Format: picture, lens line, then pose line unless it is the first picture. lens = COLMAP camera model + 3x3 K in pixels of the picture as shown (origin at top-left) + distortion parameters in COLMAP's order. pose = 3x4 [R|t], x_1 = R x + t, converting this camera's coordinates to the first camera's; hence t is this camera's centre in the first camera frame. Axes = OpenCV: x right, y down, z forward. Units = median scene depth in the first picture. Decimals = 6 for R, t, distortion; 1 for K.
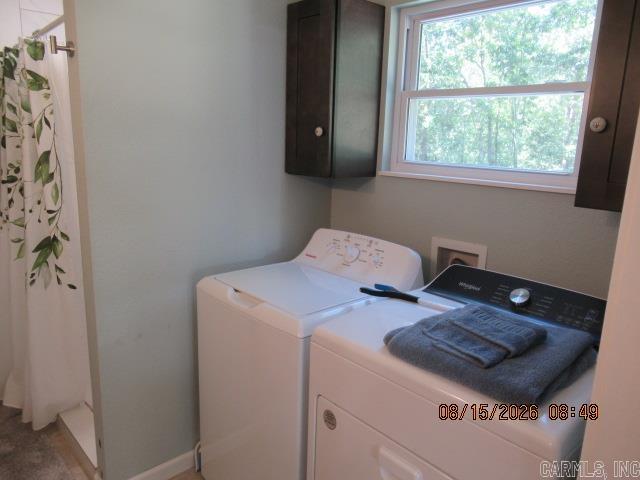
lens RADIAL K [[476.5, 0, 320.0], [0, 476.5, 240.0], [0, 0, 1]] dist [-0.014522, 0.006003]
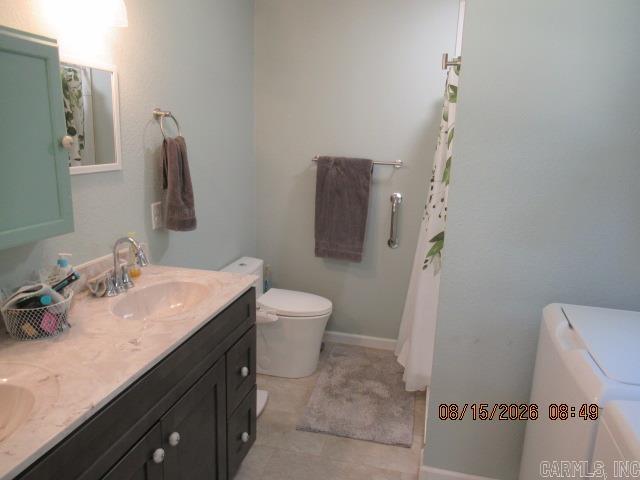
lens RADIAL K [[476.5, 0, 320.0], [0, 476.5, 240.0], [0, 0, 1]] dist [-0.014522, 0.006003]
pose [[0.556136, 0.175937, -0.812255, 0.191870], [-0.191078, 0.978222, 0.081059, -0.021884], [0.808827, 0.110124, 0.577642, 0.109376]]
